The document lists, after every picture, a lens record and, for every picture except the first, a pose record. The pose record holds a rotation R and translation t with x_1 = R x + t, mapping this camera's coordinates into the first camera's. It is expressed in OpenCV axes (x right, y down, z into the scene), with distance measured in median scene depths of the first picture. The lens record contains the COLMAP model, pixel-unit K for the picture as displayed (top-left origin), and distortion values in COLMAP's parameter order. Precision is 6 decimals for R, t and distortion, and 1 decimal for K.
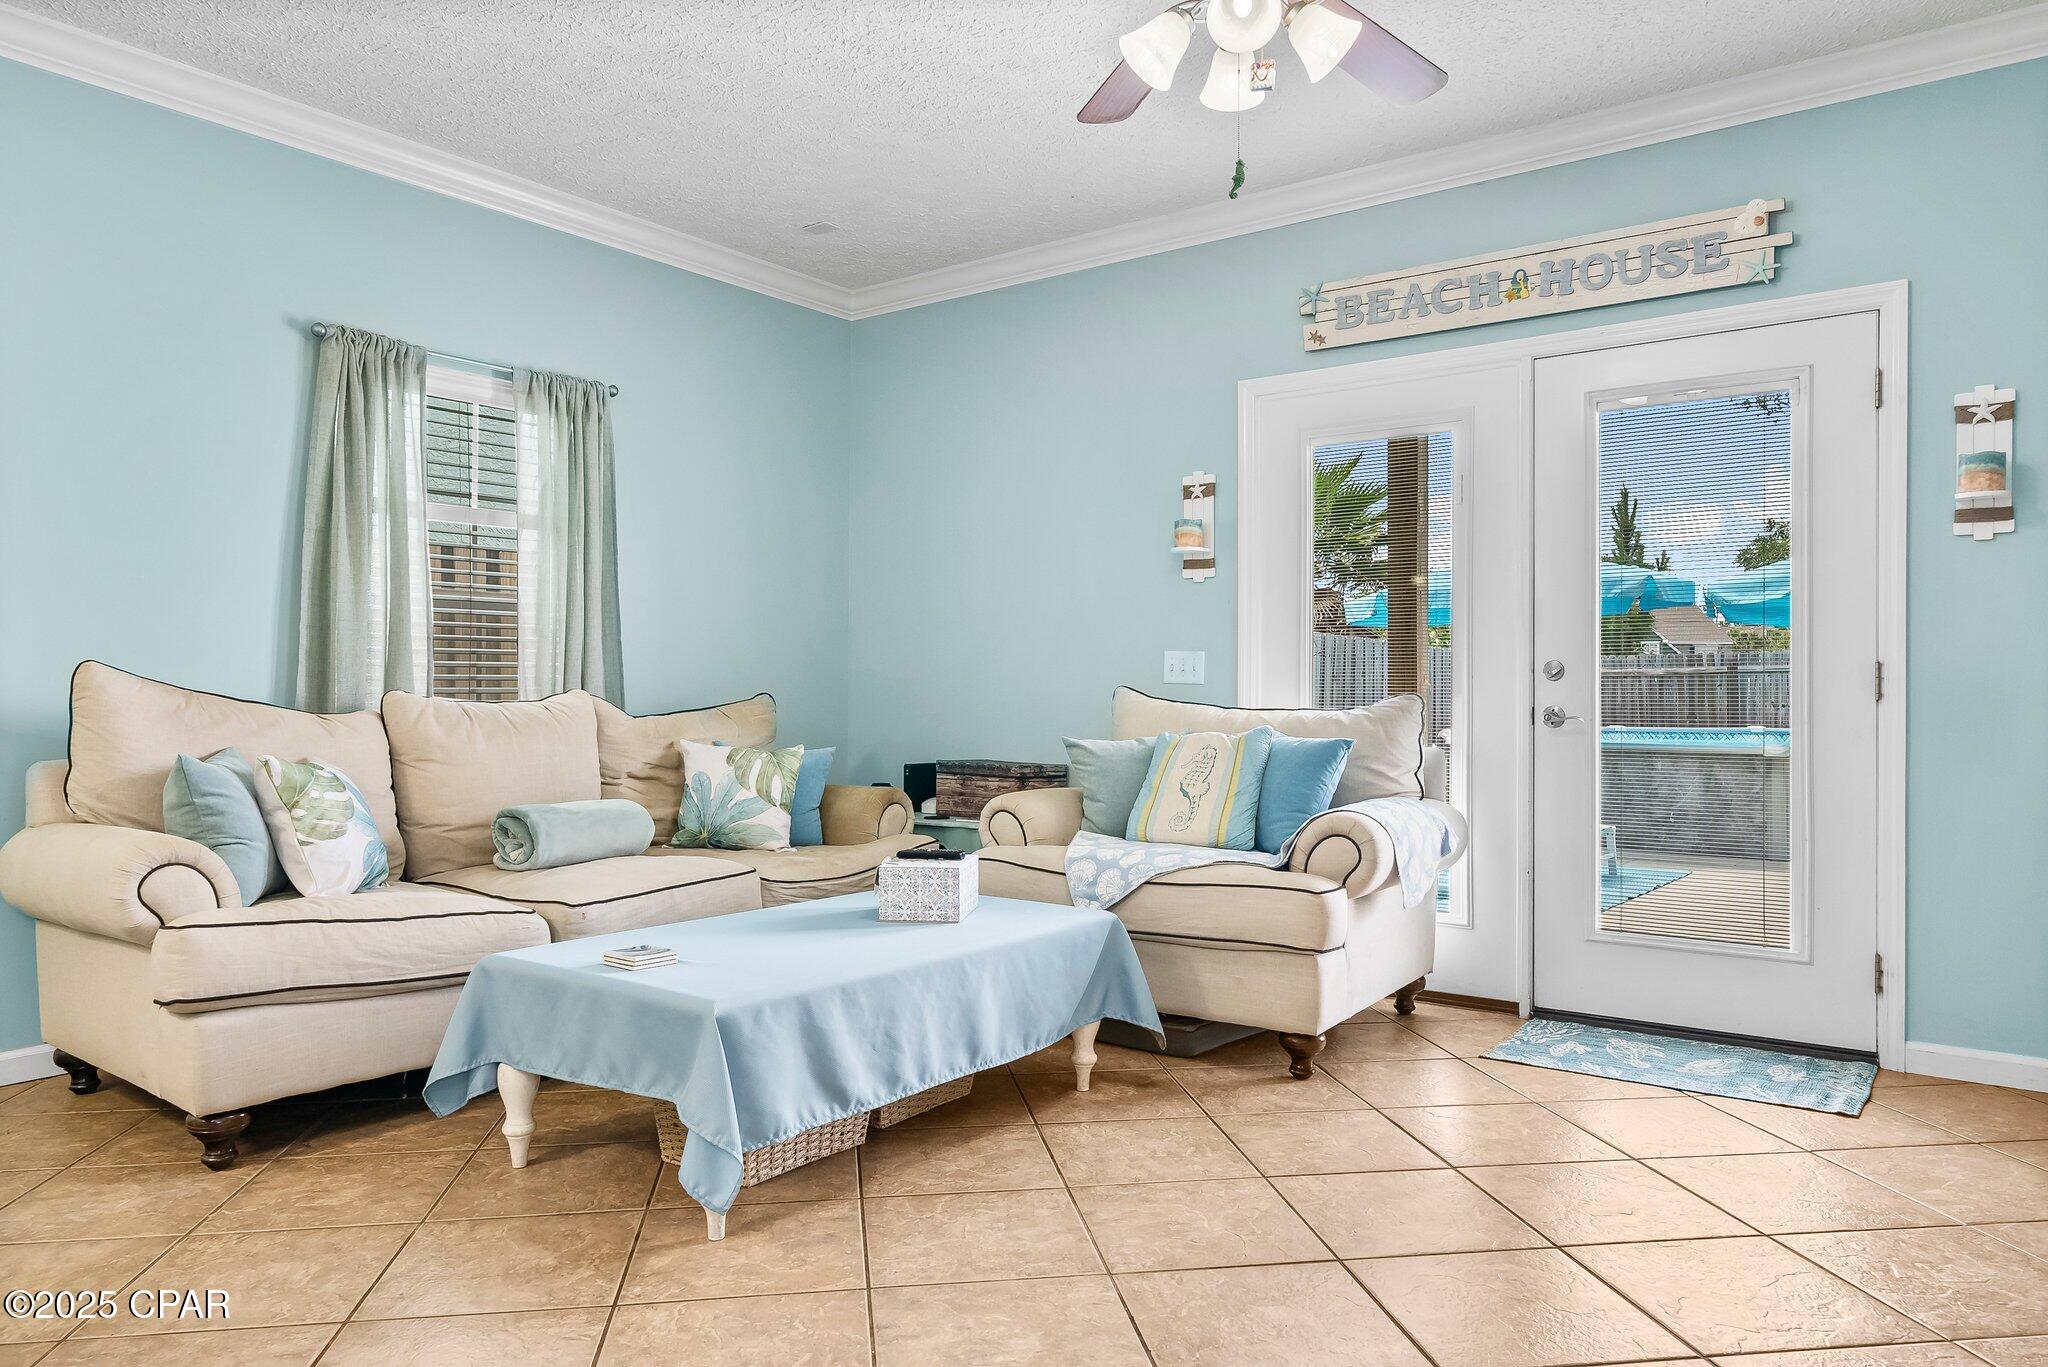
lens RADIAL K [[1347.9, 0, 1019.6], [0, 1347.9, 686.6], [0, 0, 1]] dist [-0.005853, -0.000829]
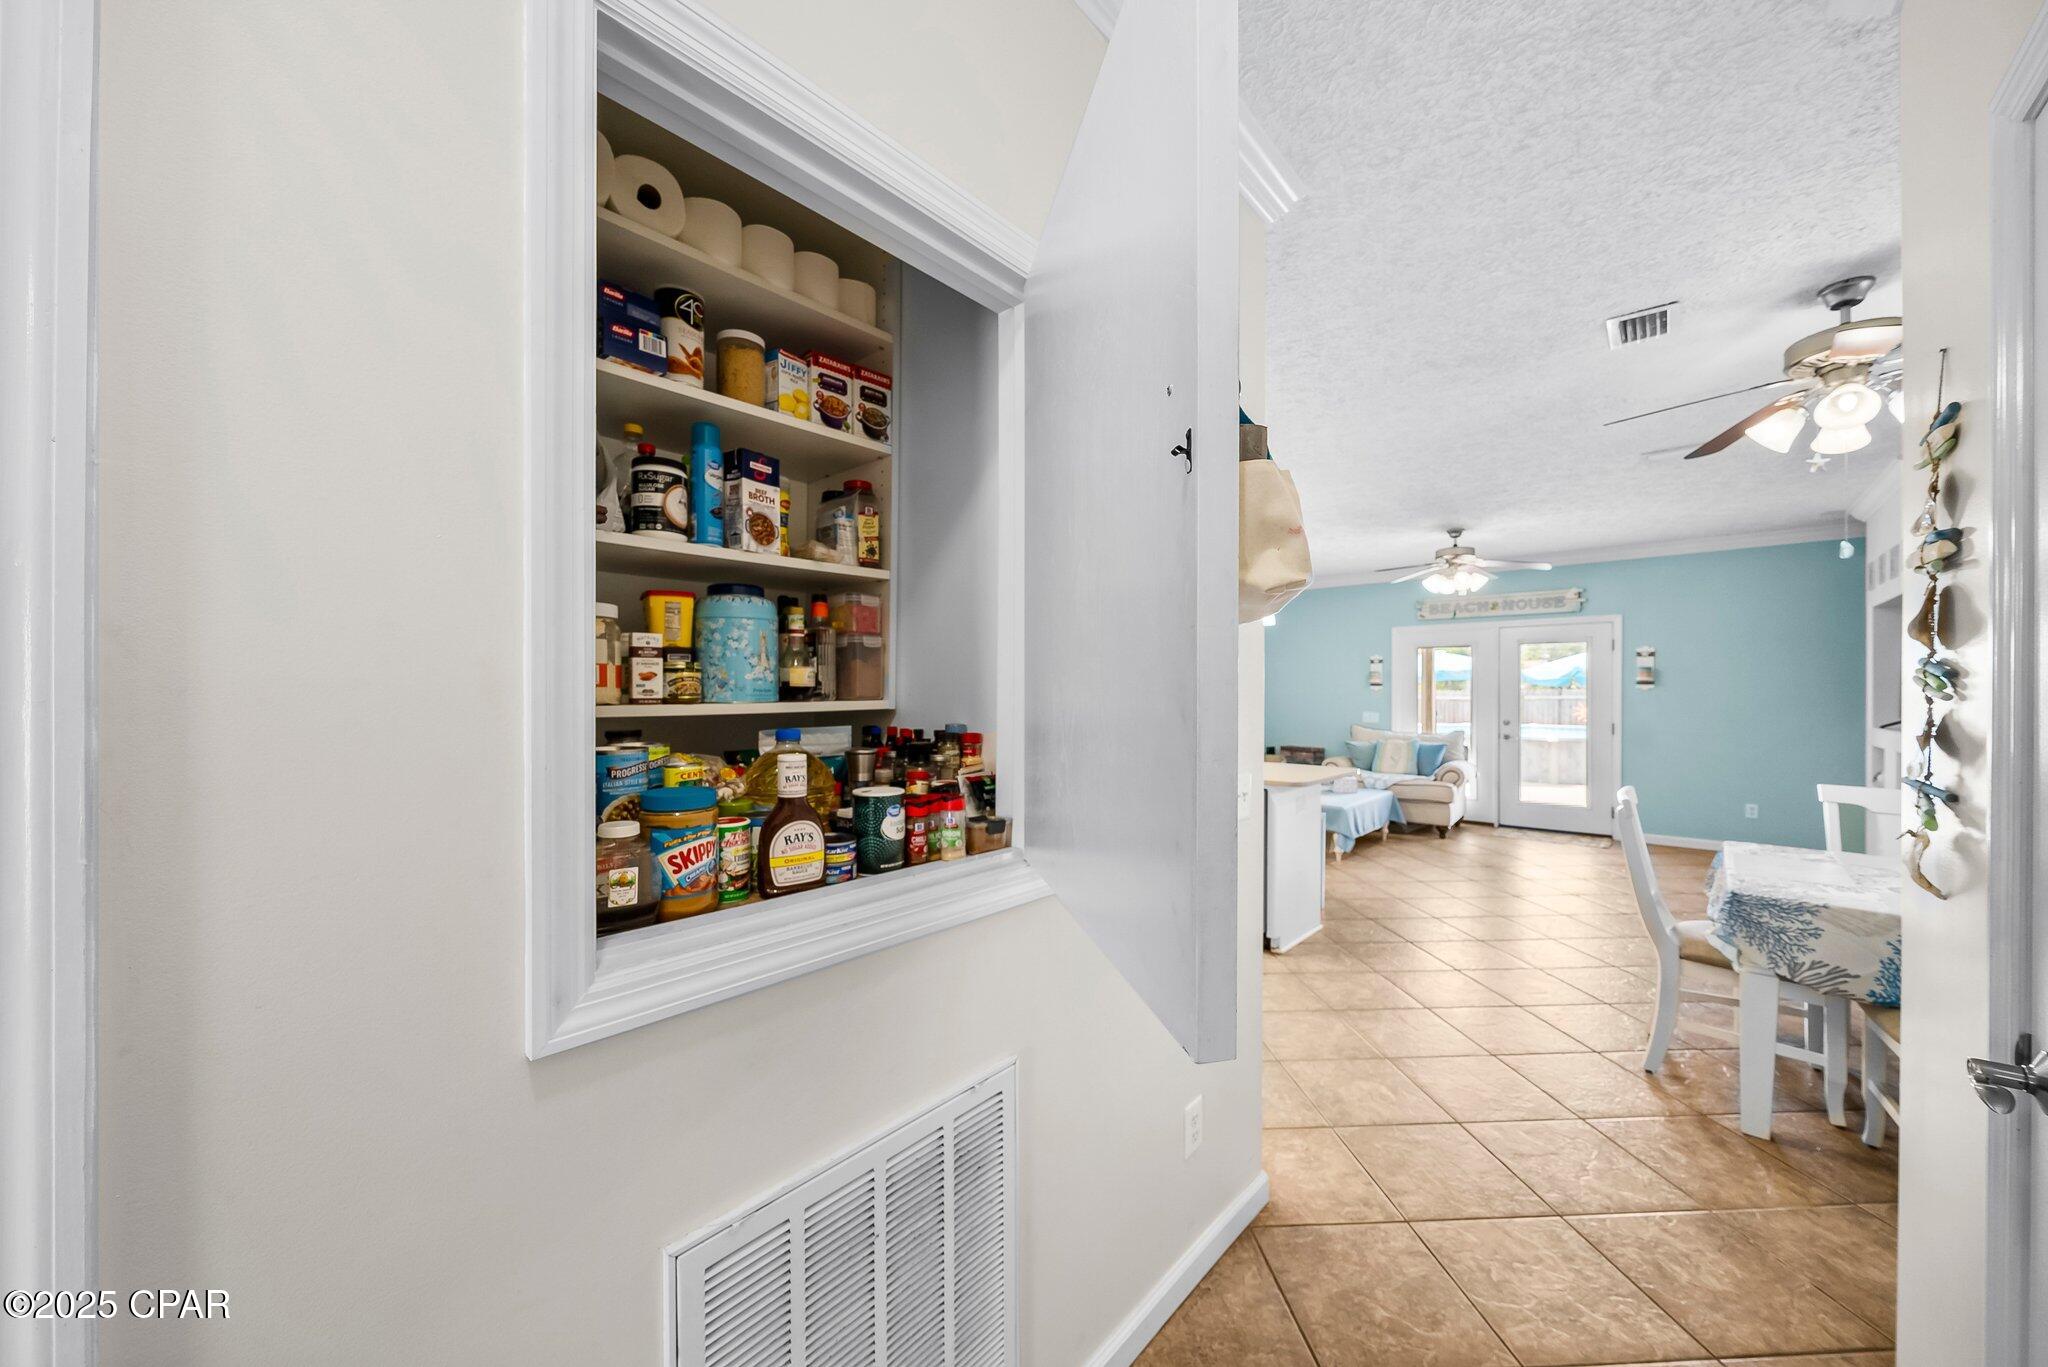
lens RADIAL K [[732.7, 0, 1018.9], [0, 732.7, 689.4], [0, 0, 1]] dist [-0.001027, 0.000089]
pose [[0.997755, -0.003717, -0.066870, -0.678351], [0.003817, 0.999992, 0.001368, -0.099637], [0.066864, -0.001620, 0.997761, -0.878880]]
